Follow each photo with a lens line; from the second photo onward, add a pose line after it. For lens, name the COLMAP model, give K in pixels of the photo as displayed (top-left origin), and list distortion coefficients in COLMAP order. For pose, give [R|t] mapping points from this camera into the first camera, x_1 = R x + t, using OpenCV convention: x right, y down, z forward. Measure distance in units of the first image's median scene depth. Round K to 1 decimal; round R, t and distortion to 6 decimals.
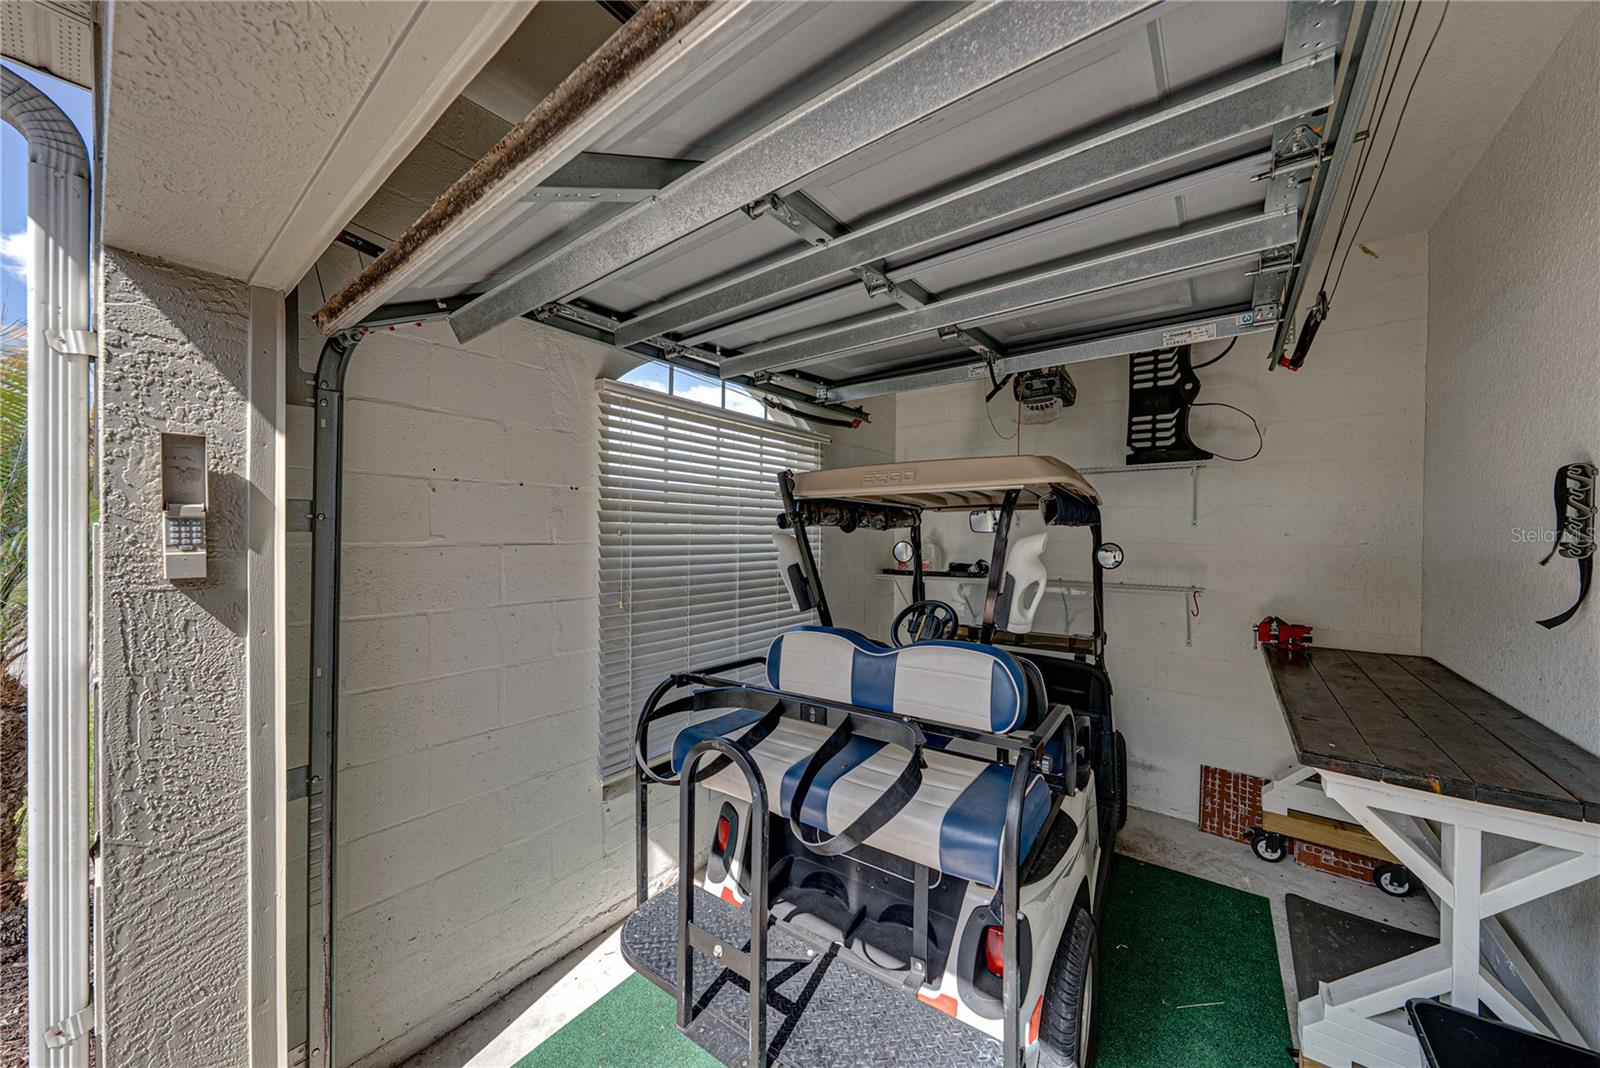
lens RADIAL K [[555.0, 0, 802.5], [0, 555.0, 538.9], [0, 0, 1]] dist [-0.002820, 0.000514]
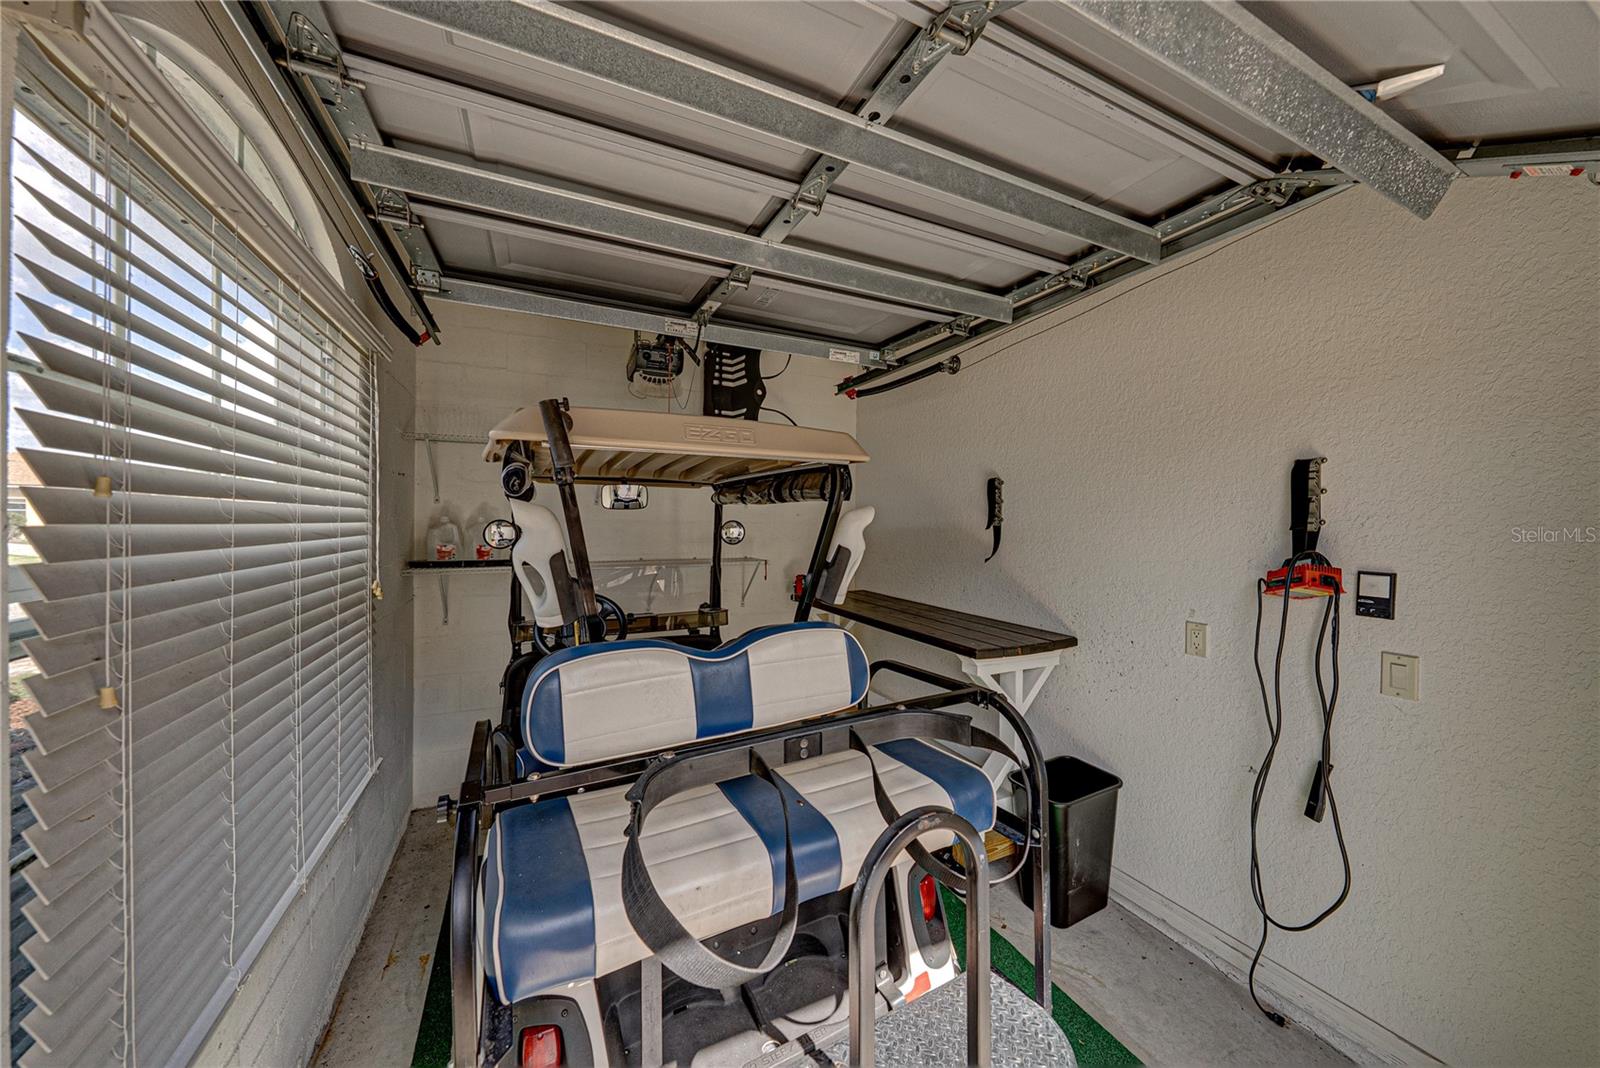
lens RADIAL K [[555.0, 0, 805.4], [0, 555.0, 525.5], [0, 0, 1]] dist [-0.002820, 0.000514]
pose [[0.446008, -0.008481, 0.894989, -0.456891], [0.003459, 0.999964, 0.007753, 0.012369], [-0.895022, -0.000362, 0.446021, 0.483779]]
